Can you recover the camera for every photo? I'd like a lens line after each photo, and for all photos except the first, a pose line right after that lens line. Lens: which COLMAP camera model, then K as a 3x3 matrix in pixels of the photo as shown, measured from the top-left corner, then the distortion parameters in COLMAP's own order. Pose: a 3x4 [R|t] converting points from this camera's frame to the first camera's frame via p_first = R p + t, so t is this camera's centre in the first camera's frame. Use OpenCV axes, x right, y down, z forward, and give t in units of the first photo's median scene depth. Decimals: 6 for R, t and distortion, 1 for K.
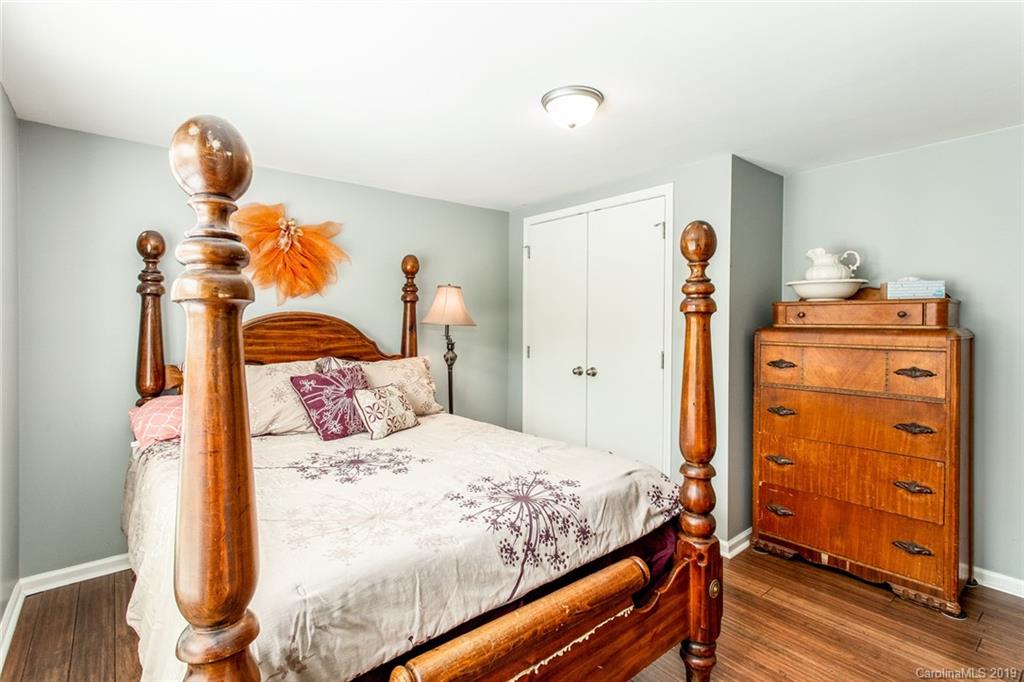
lens RADIAL K [[495.3, 0, 510.9], [0, 495.3, 333.2], [0, 0, 1]] dist [0.002663, 0.000734]
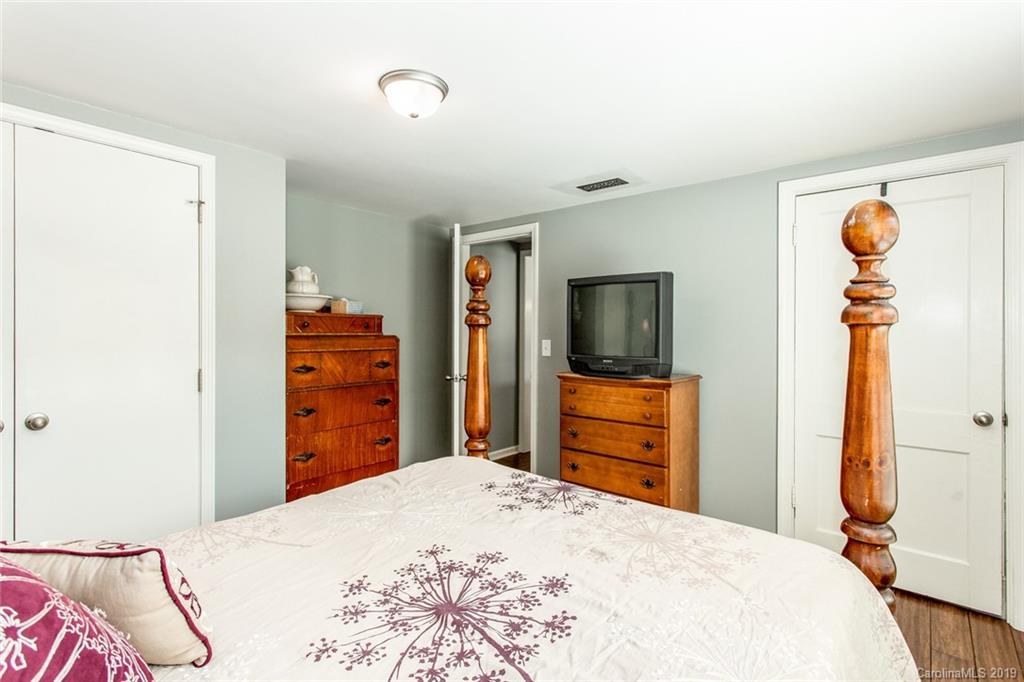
lens RADIAL K [[479.4, 0, 518.4], [0, 479.4, 330.6], [0, 0, 1]] dist [0.018764, 0.000346]
pose [[-0.187666, -0.002982, 0.982228, -0.968587], [0.016288, 0.999848, 0.006148, -0.035042], [-0.982098, 0.017152, -0.187589, 1.212157]]
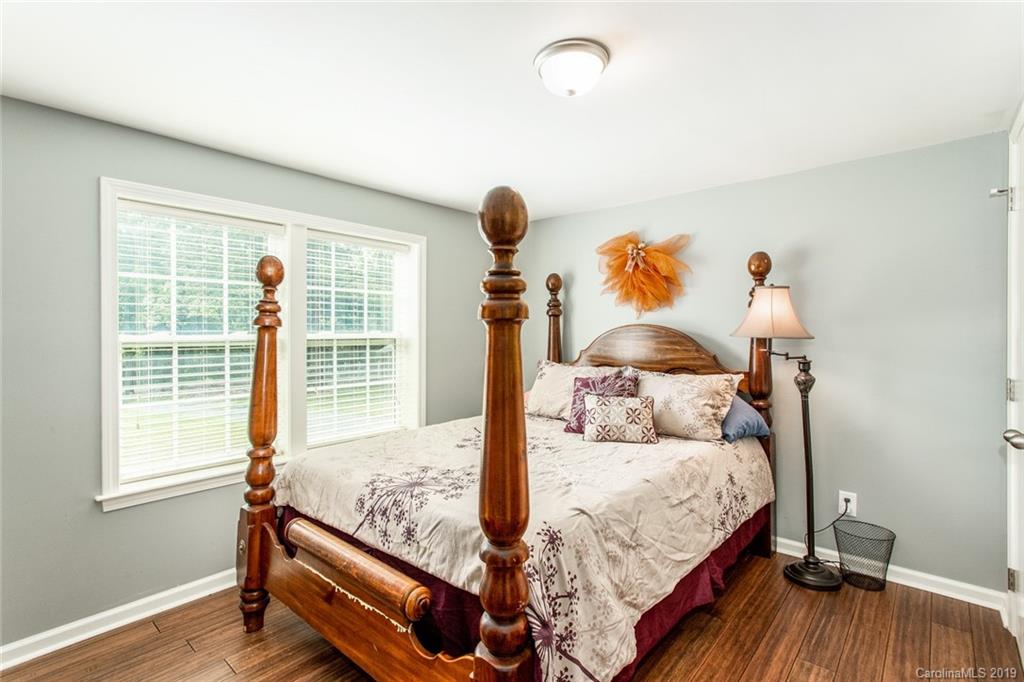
lens RADIAL K [[495.3, 0, 510.9], [0, 495.3, 333.2], [0, 0, 1]] dist [0.002663, 0.000734]
pose [[0.152575, 0.001342, -0.988291, 1.135979], [-0.020598, 0.999786, -0.001822, -0.026566], [0.988077, 0.020635, 0.152570, 0.964039]]
